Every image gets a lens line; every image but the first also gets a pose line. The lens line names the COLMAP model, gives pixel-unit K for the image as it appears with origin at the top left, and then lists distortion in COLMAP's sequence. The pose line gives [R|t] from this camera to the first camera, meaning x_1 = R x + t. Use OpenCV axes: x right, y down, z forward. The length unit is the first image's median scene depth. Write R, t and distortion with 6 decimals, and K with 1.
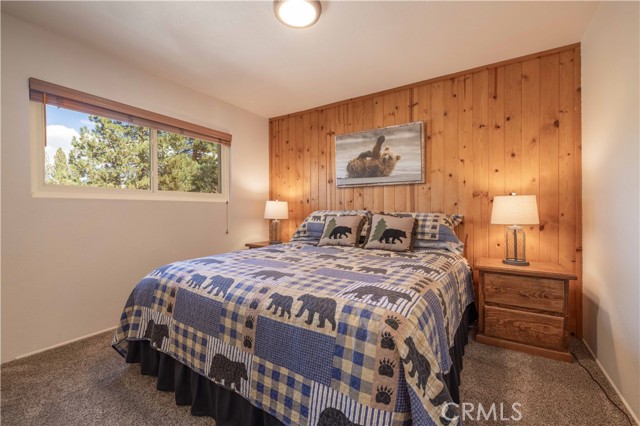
lens RADIAL K [[281.5, 0, 316.0], [0, 281.5, 213.0], [0, 0, 1]] dist [0.000929, 0.000297]
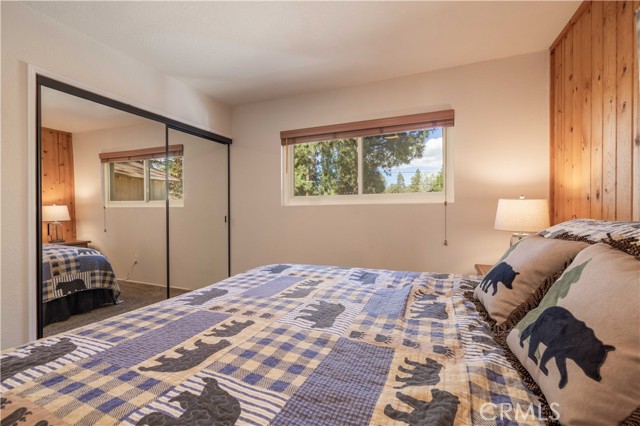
lens RADIAL K [[265.6, 0, 320.0], [0, 265.6, 213.0], [0, 0, 1]] dist [-0.000964, -0.000185]
pose [[0.190432, 0.016821, -0.981556, 0.351548], [-0.002961, 0.999858, 0.016560, -0.024733], [0.981696, -0.000247, 0.190455, 0.607134]]
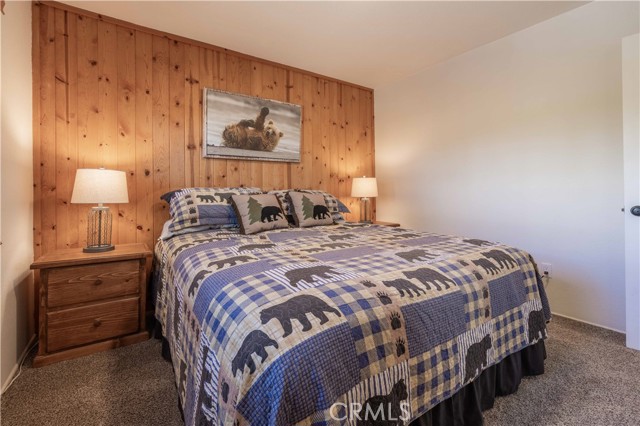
lens RADIAL K [[297.6, 0, 319.5], [0, 297.6, 188.0], [0, 0, 1]] dist [-0.000771, -0.000146]
pose [[0.348385, 0.002744, 0.937347, -0.622388], [0.011646, 0.999906, -0.007255, 0.000807], [-0.937279, 0.013444, 0.348320, 0.496595]]
